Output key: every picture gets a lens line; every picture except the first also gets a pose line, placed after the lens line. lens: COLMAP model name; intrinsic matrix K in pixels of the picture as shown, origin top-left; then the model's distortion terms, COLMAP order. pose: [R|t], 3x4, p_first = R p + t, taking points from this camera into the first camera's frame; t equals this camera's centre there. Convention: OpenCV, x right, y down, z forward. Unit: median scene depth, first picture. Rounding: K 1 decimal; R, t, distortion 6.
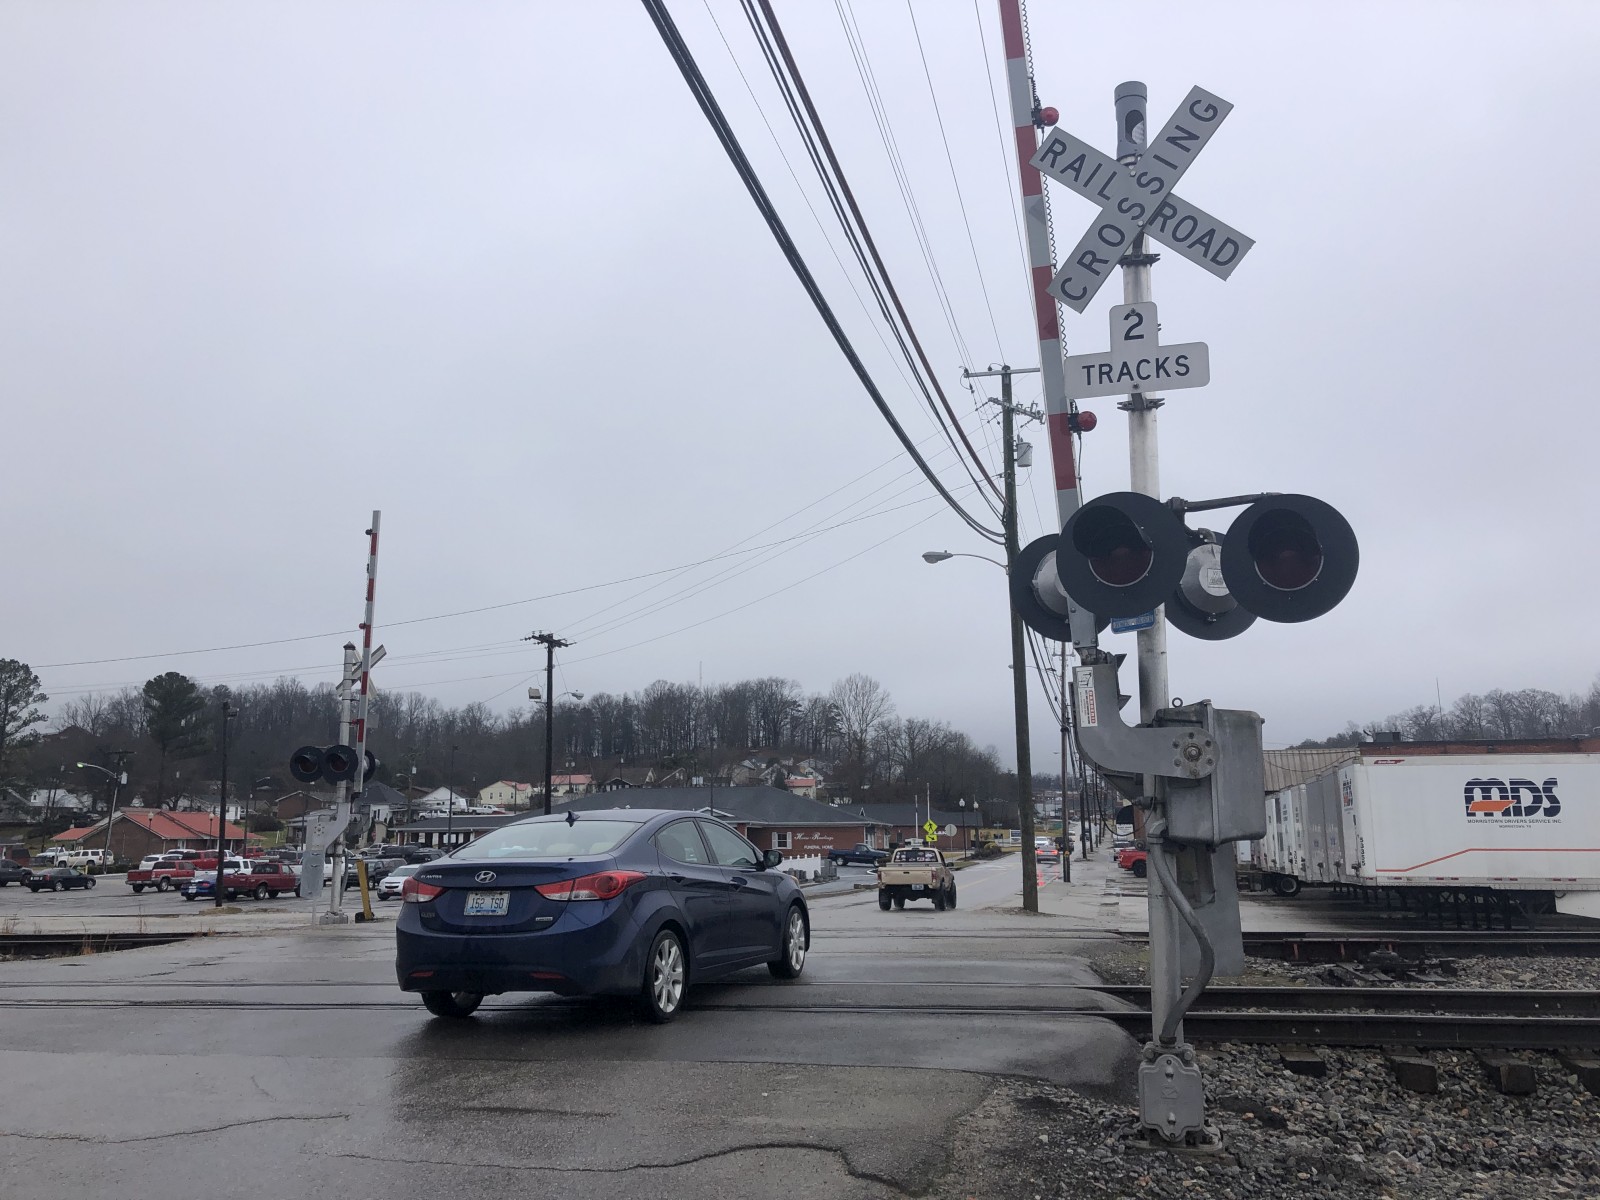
lens RADIAL K [[1285.6, 0, 799.8], [0, 1285.6, 581.9], [0, 0, 1]] dist [0.059527, -0.074254]
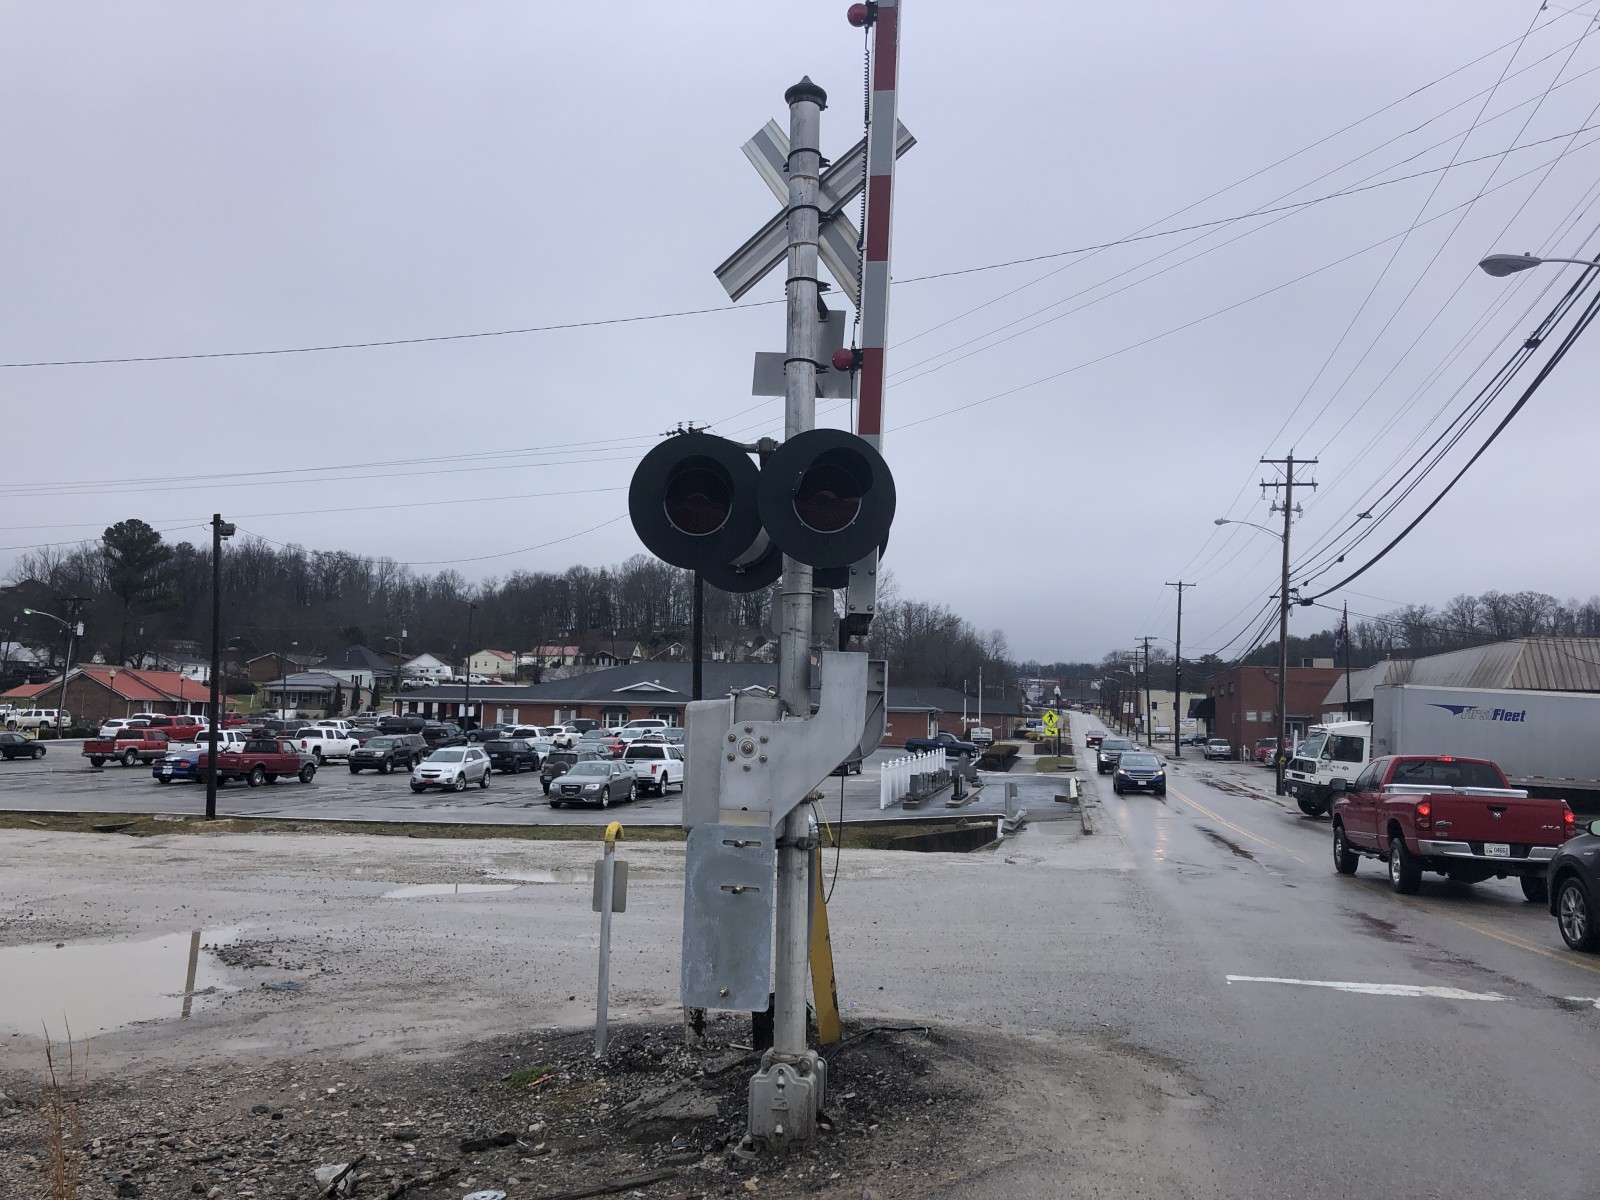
lens RADIAL K [[1285.6, 0, 786.4], [0, 1285.6, 586.7], [0, 0, 1]] dist [0.059527, -0.074254]
pose [[0.999279, 0.033619, 0.017637, -0.116161], [-0.035145, 0.994871, 0.094846, 0.042230], [-0.014358, -0.095398, 0.995336, 0.235188]]
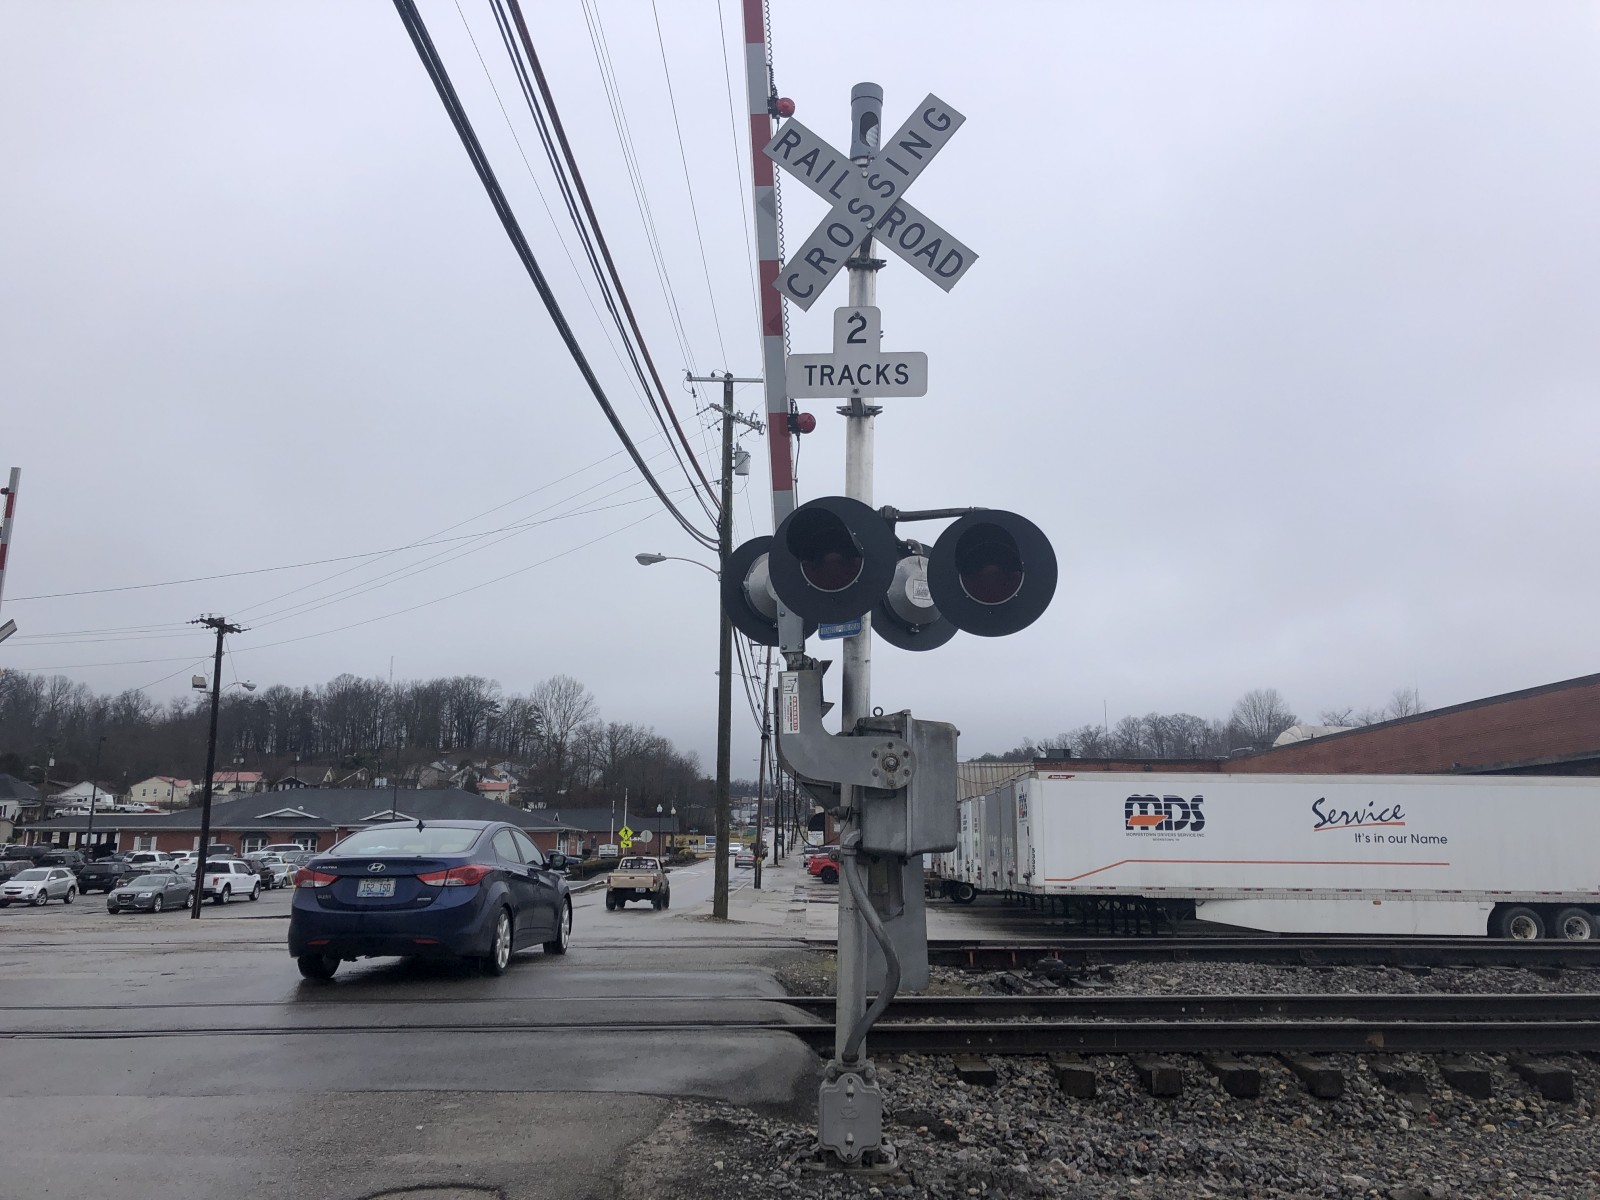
lens RADIAL K [[1285.6, 0, 802.2], [0, 1285.6, 582.9], [0, 0, 1]] dist [0.059527, -0.074254]
pose [[0.973160, 0.057464, 0.222840, 0.001554], [-0.056706, 0.998343, -0.009806, 0.001191], [-0.223034, -0.003093, 0.974806, 0.008399]]
